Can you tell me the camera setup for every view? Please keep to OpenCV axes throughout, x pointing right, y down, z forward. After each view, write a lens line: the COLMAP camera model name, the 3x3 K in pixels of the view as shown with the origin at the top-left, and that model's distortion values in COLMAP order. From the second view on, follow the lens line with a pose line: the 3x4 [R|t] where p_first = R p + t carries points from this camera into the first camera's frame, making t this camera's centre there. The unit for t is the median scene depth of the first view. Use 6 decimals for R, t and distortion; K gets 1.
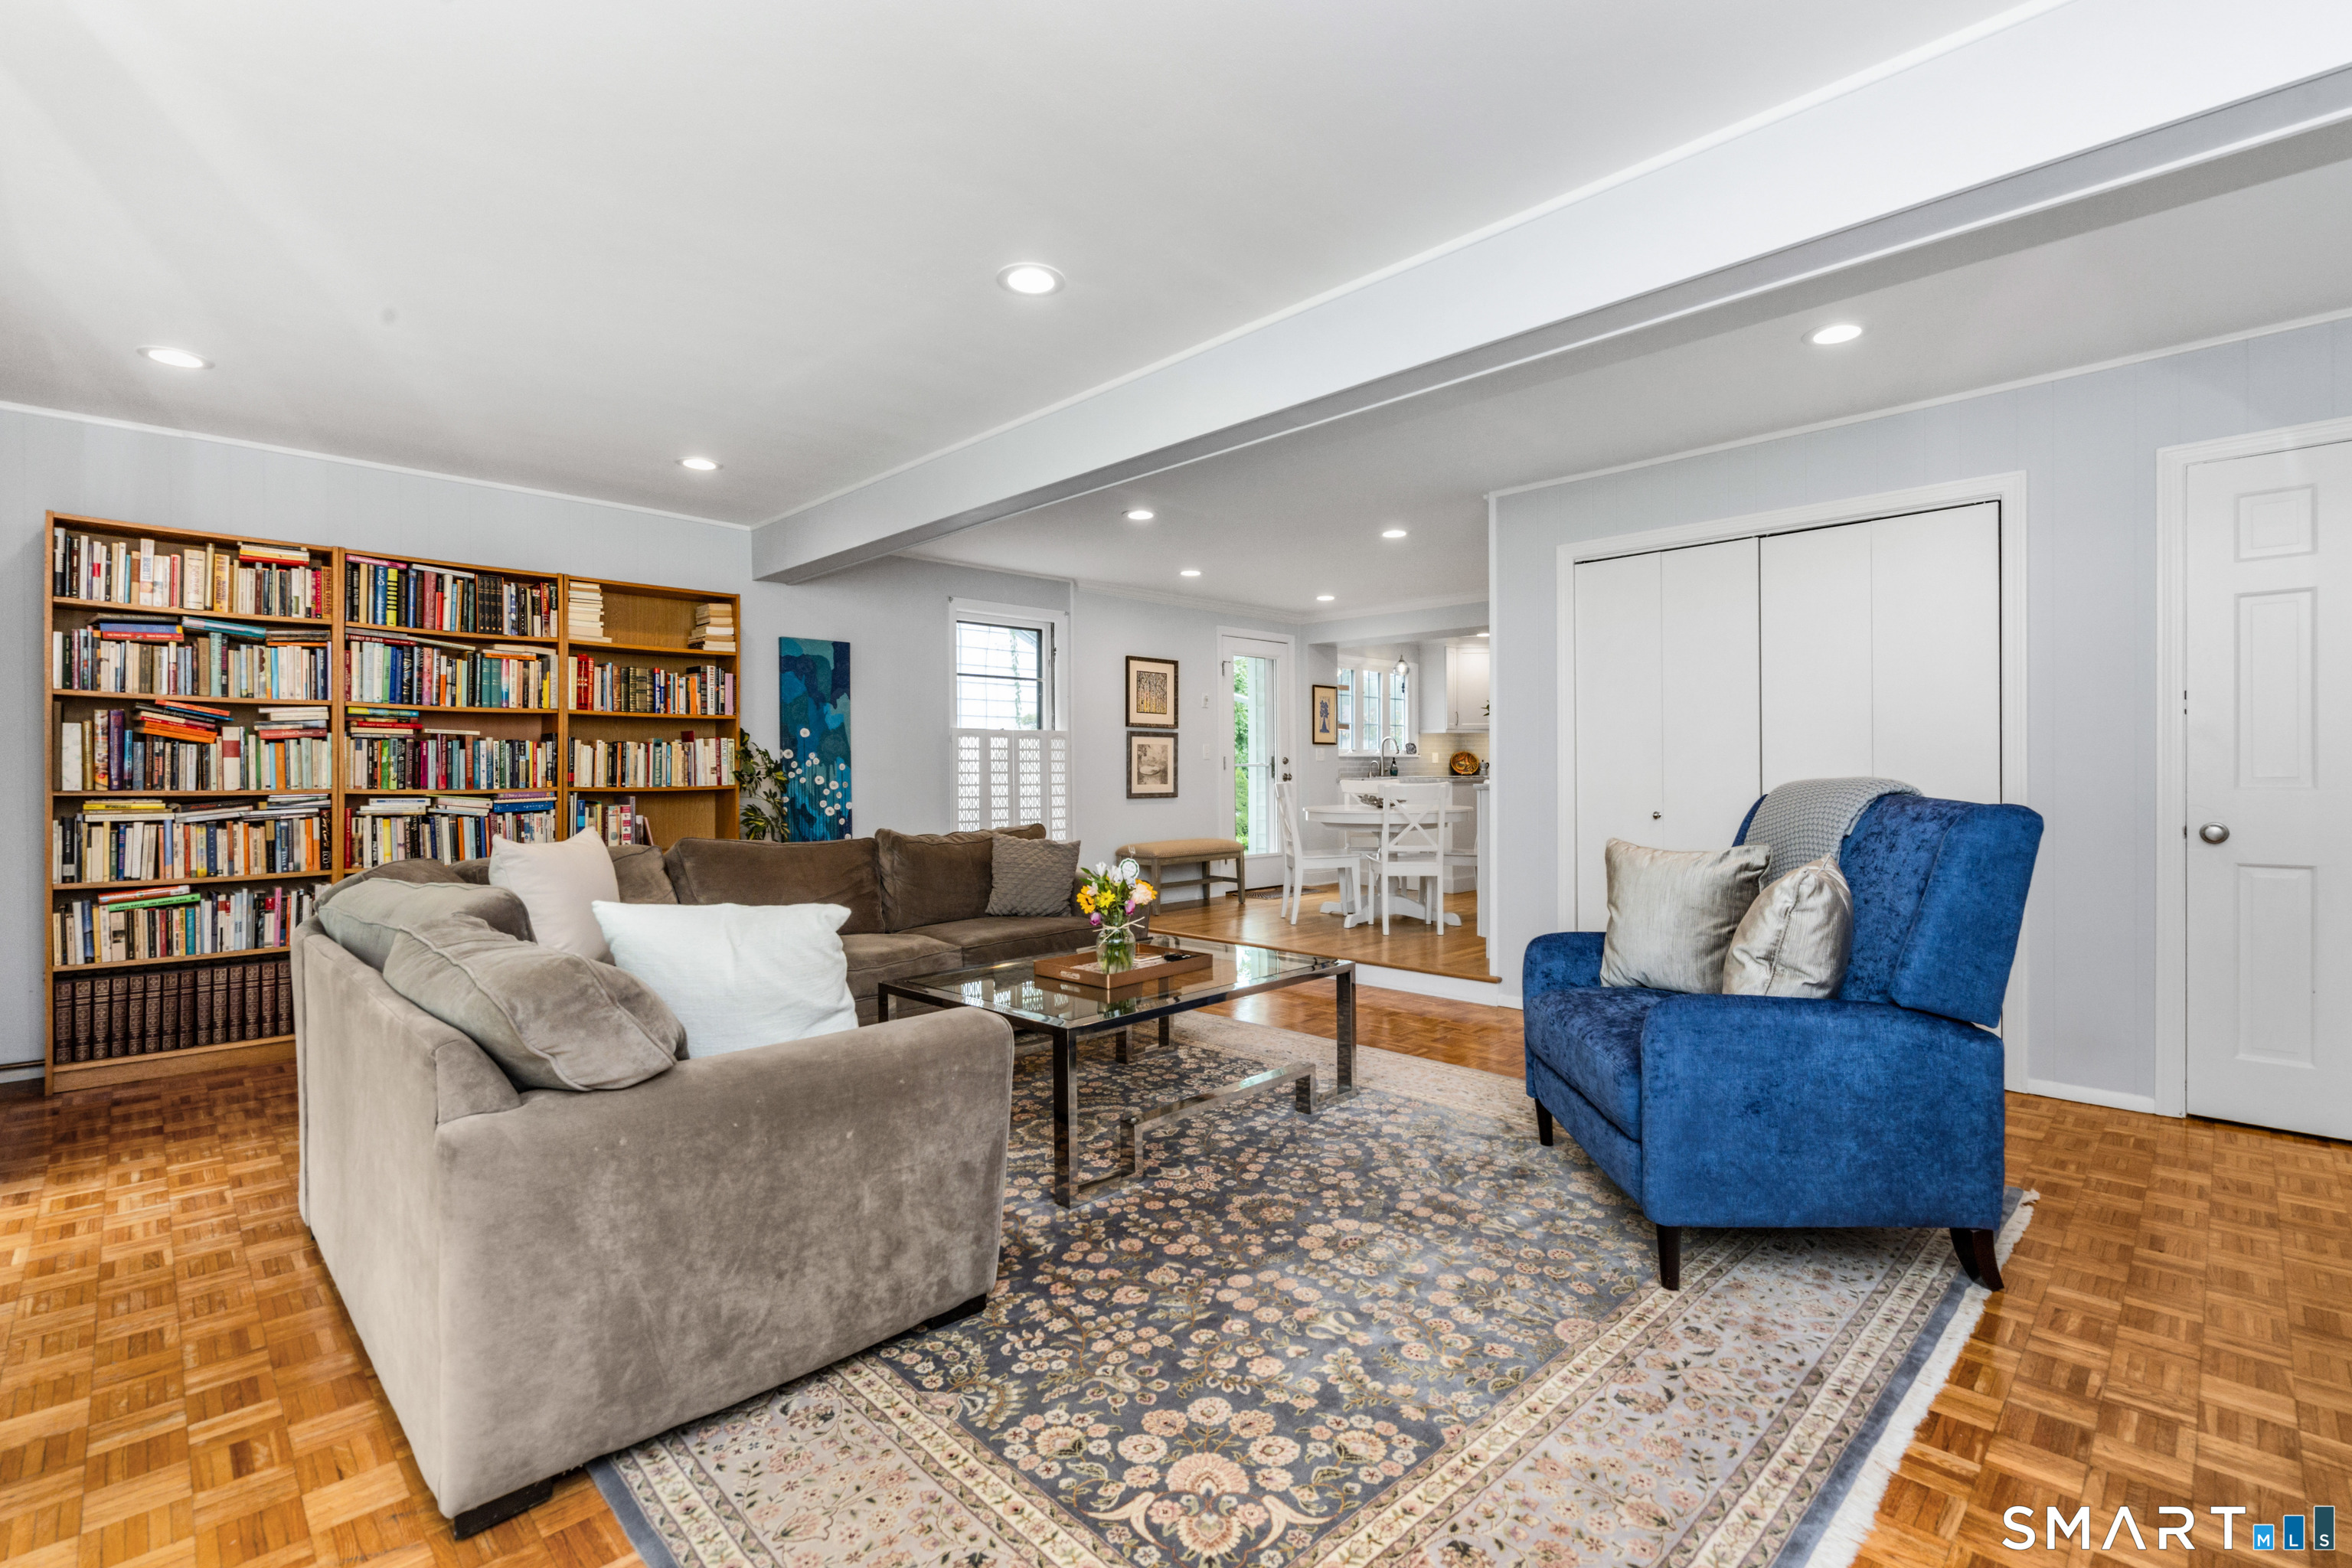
lens RADIAL K [[1086.1, 0, 1166.8], [0, 1086.1, 771.1], [0, 0, 1]] dist [0.001028, 0.000287]
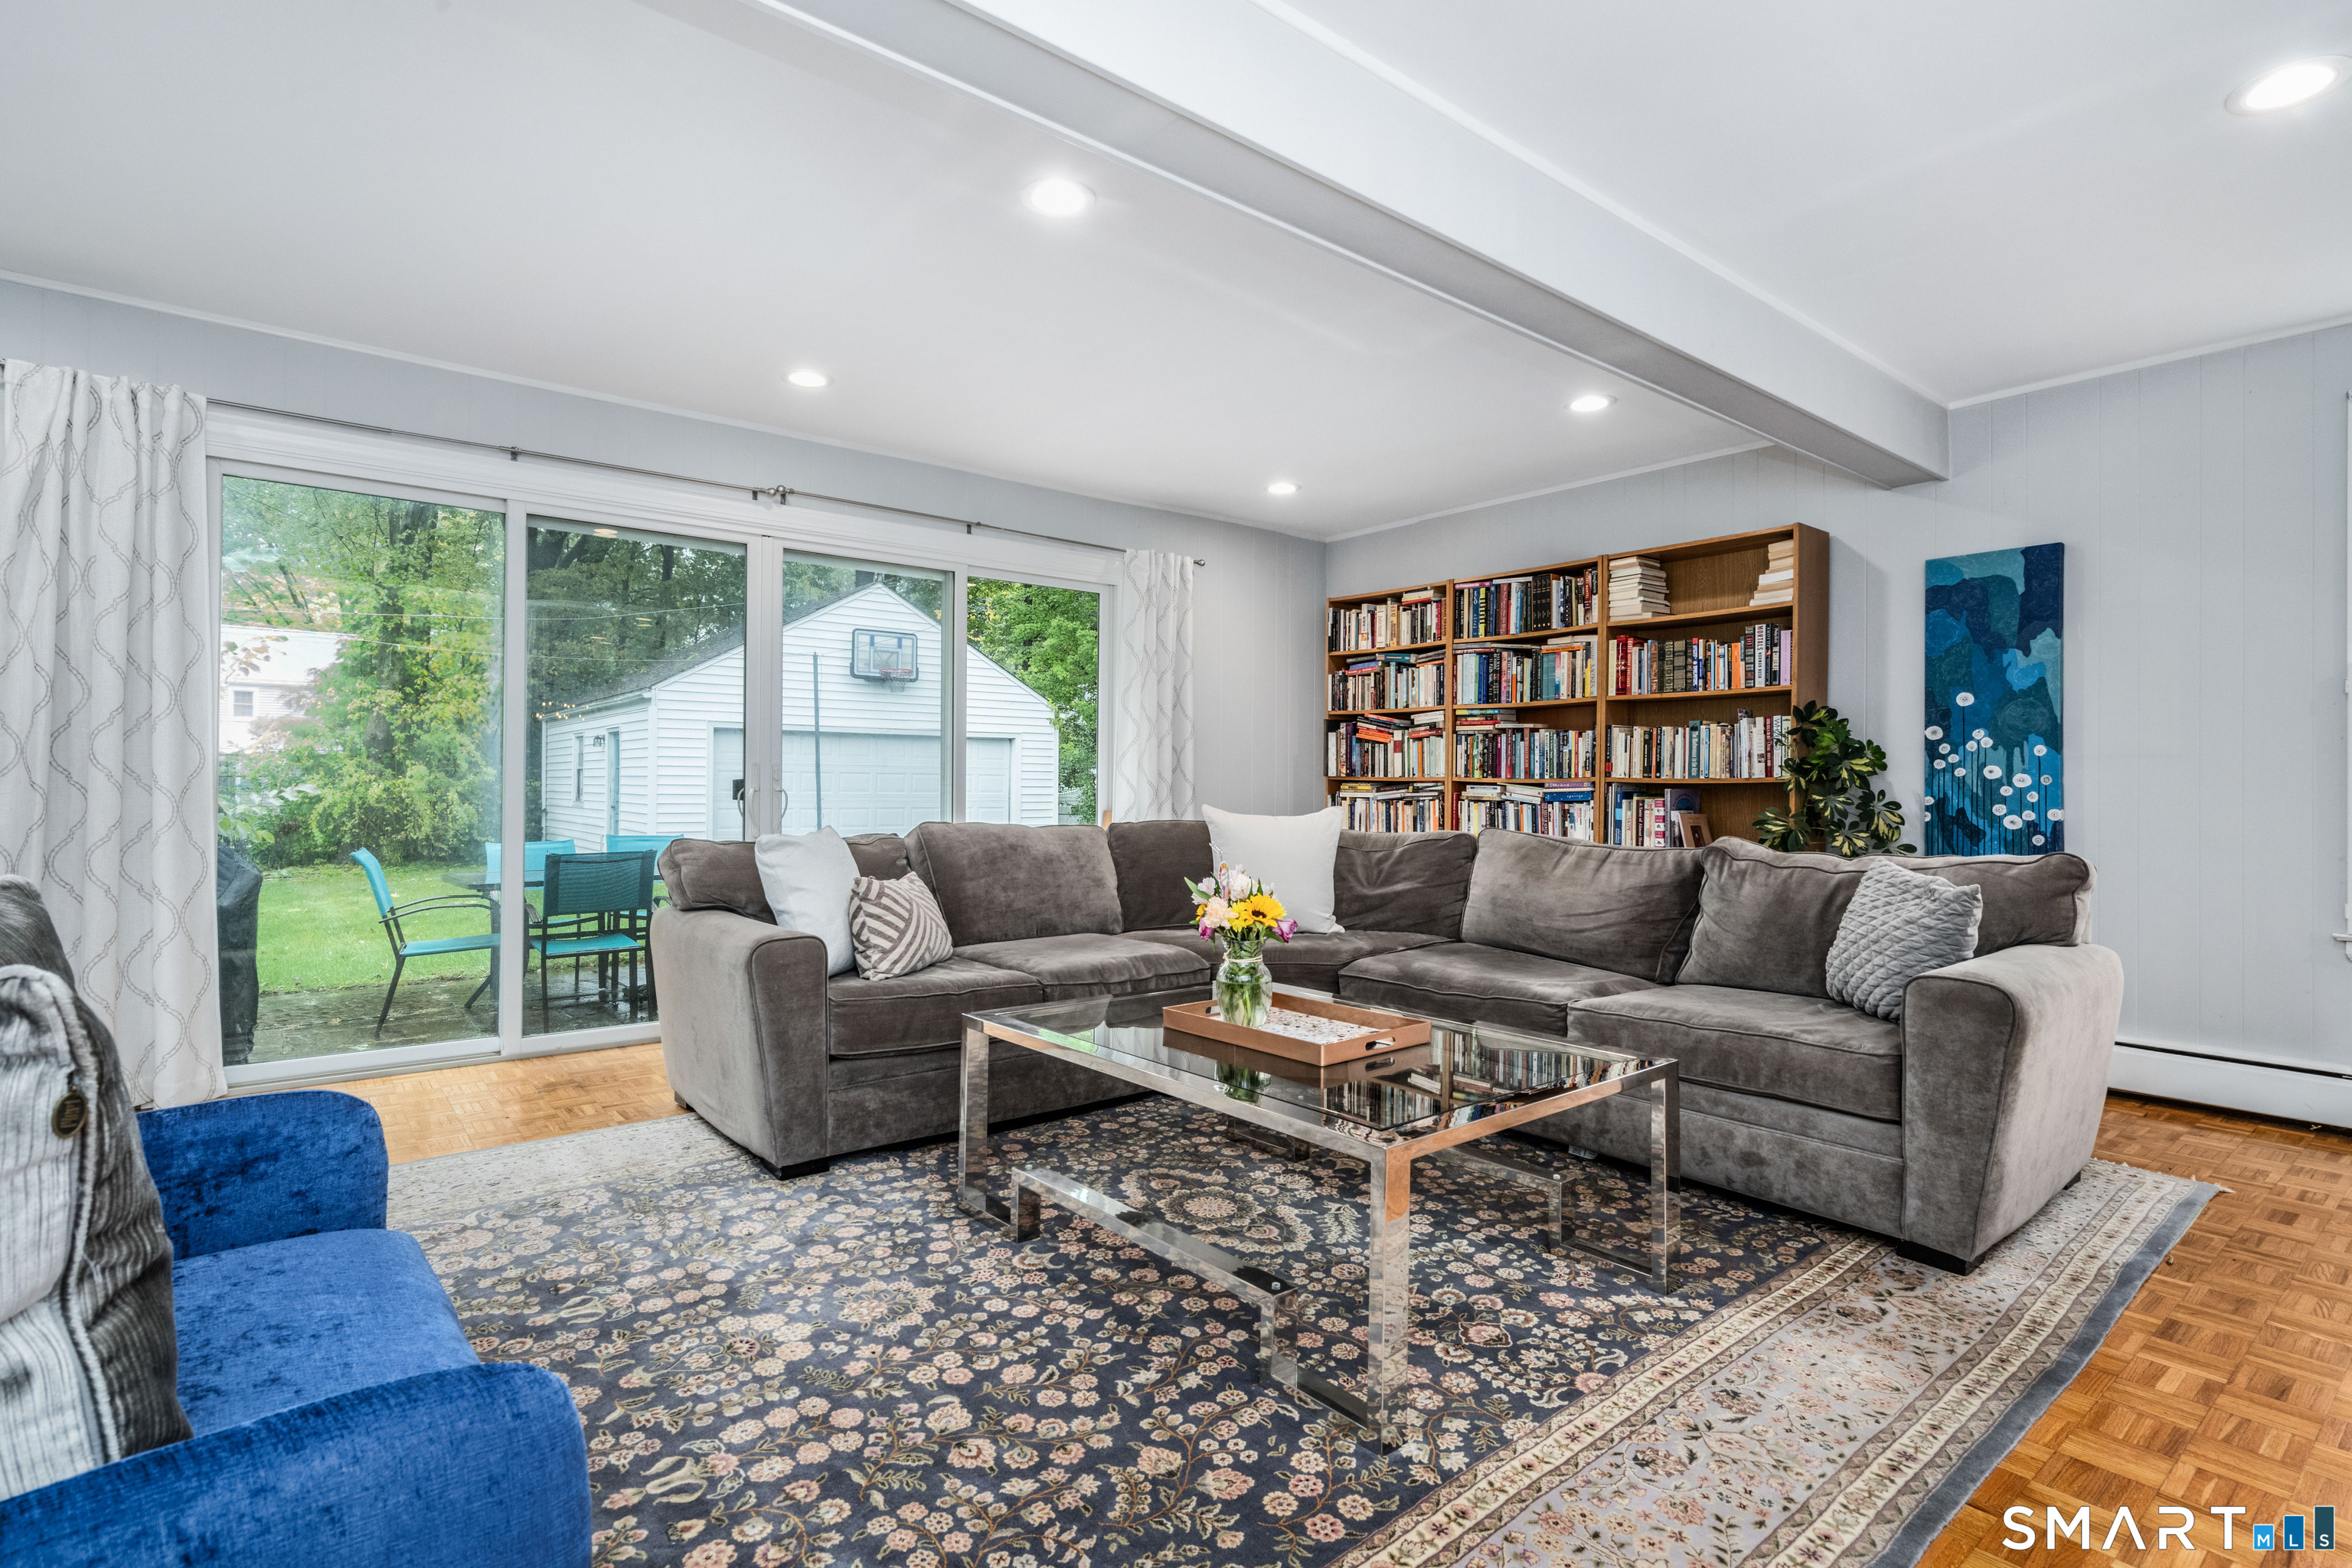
lens RADIAL K [[1141.1, 0, 1158.3], [0, 1141.1, 777.0], [0, 0, 1]] dist [-0.000110, -0.000913]
pose [[-0.119416, -0.003344, -0.992839, 0.516297], [-0.005584, 0.999981, -0.002696, 0.020149], [0.992829, 0.005222, -0.119432, 0.767738]]
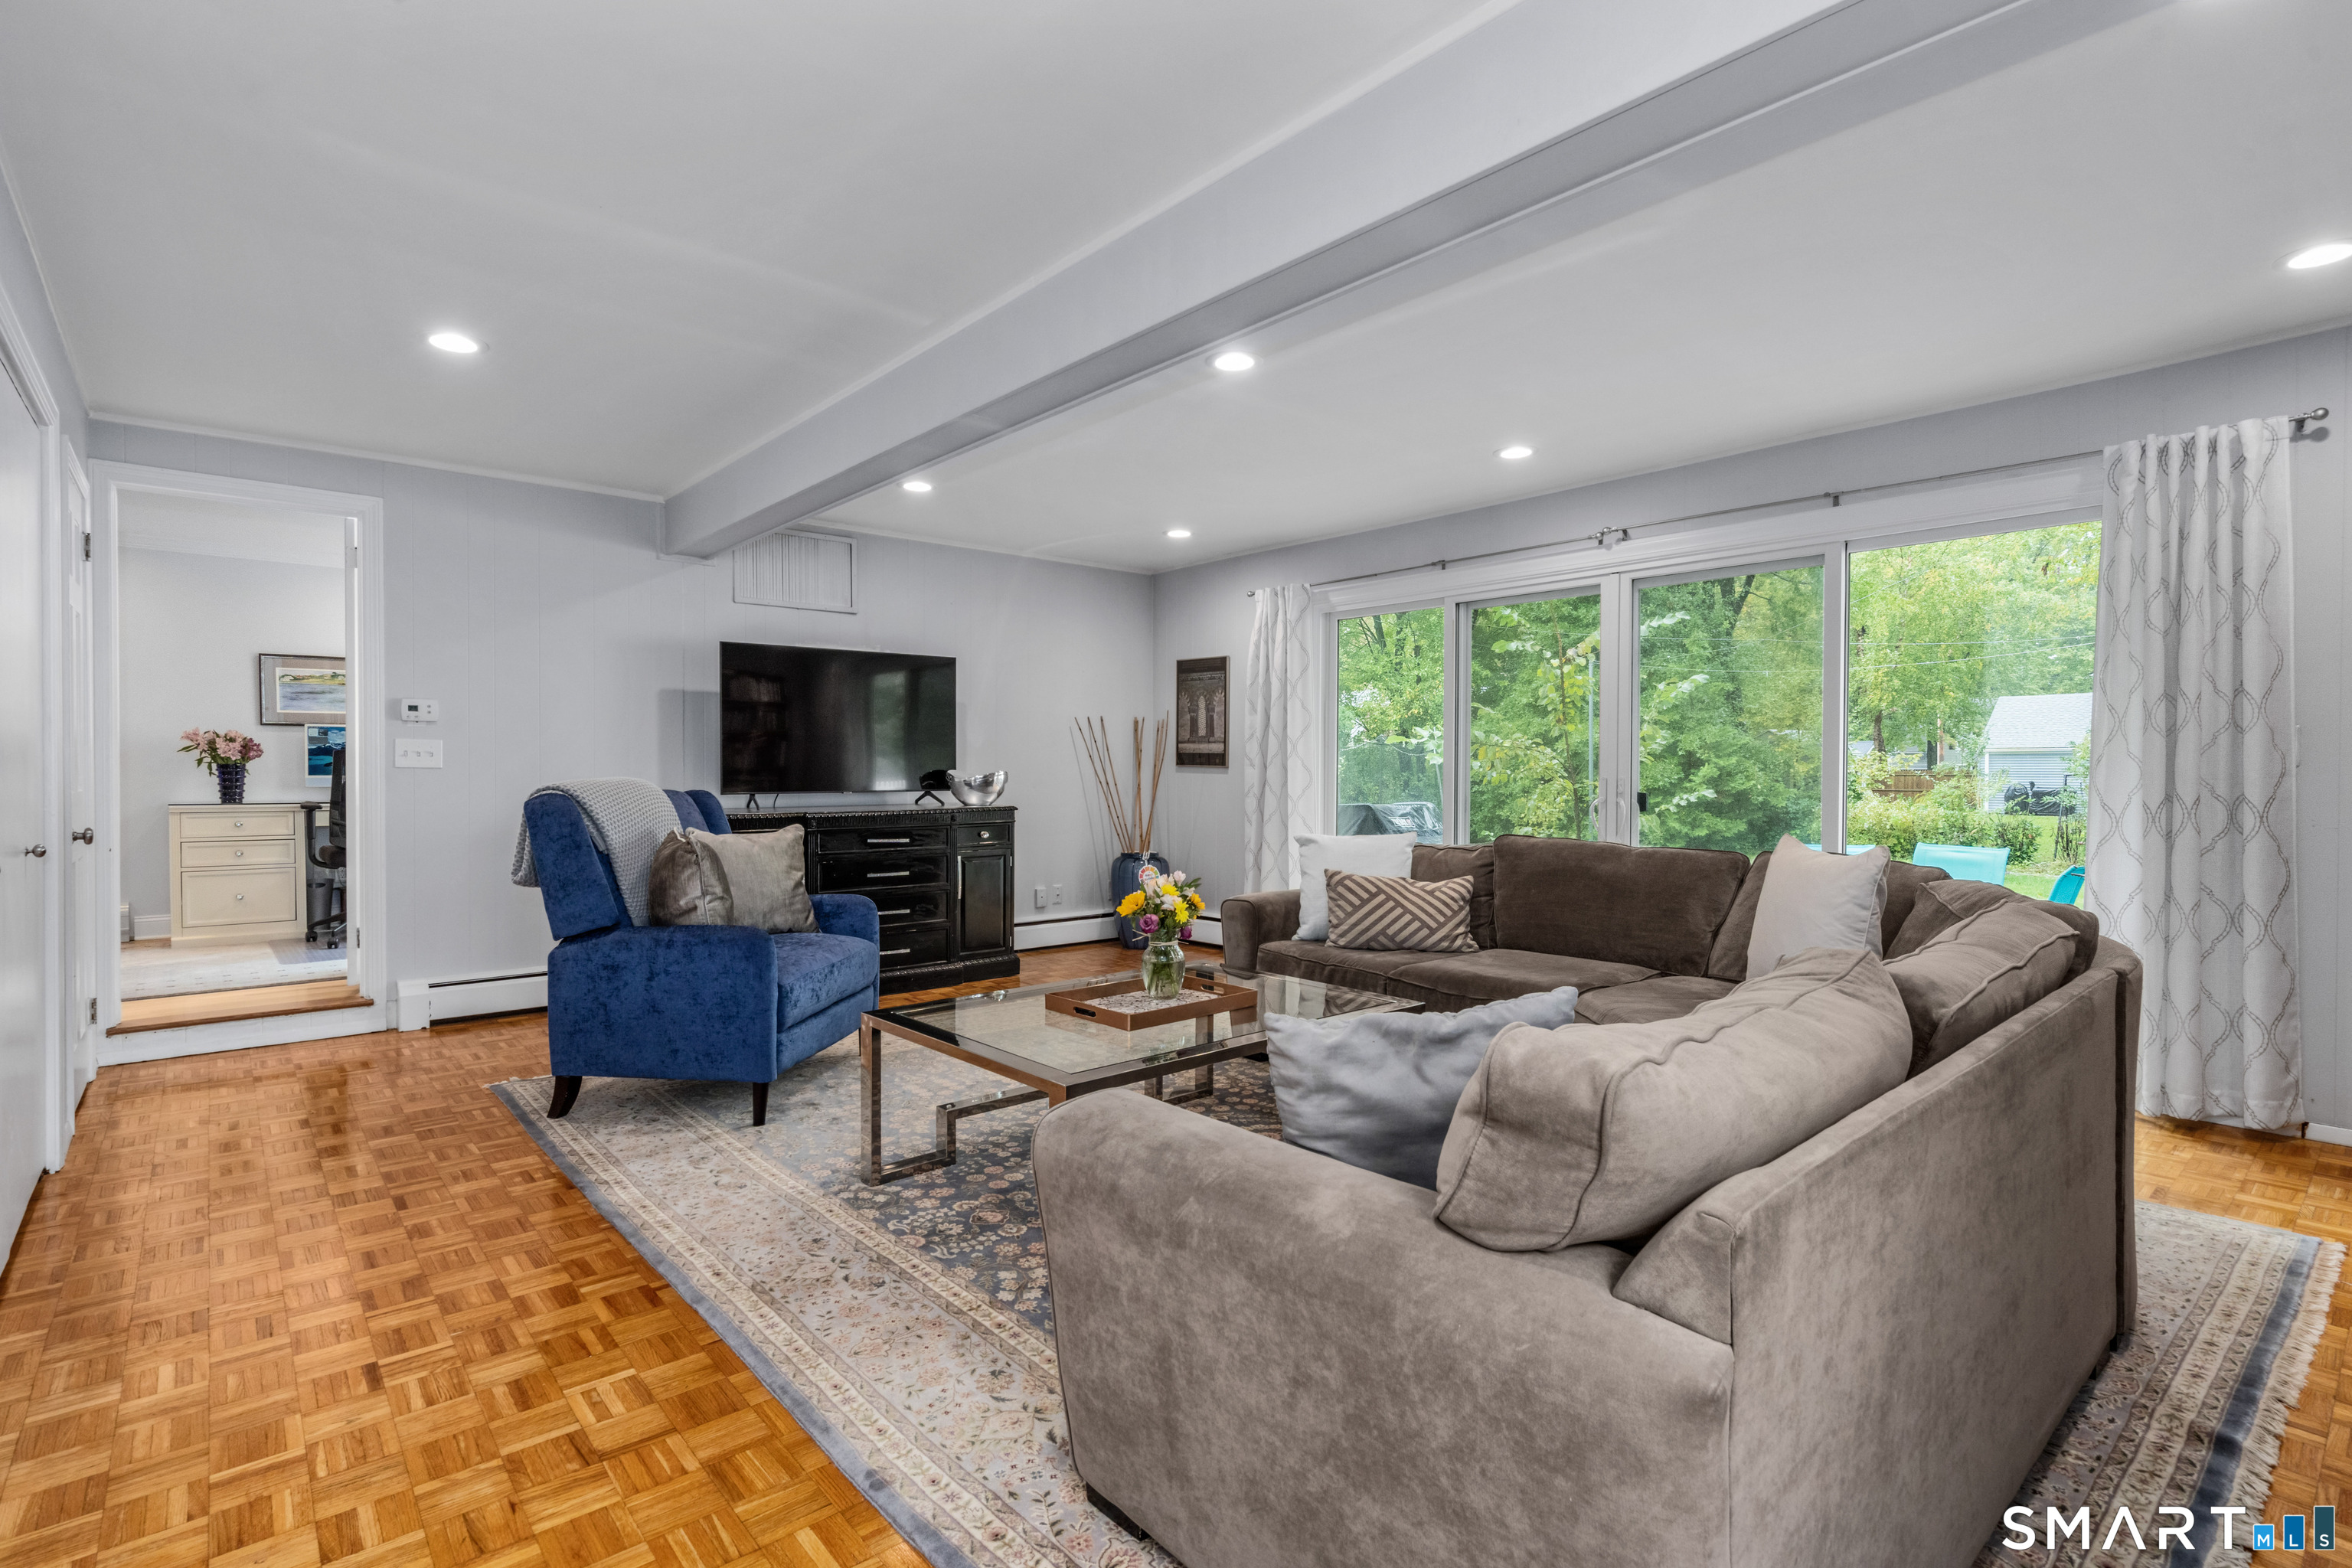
lens RADIAL K [[1086.1, 0, 1166.2], [0, 1086.1, 780.8], [0, 0, 1]] dist [0.001028, 0.000287]
pose [[-0.997657, 0.007320, 0.068021, -0.086143], [0.008451, 0.999831, 0.016356, -0.010230], [-0.067890, 0.016892, -0.997550, 1.427501]]
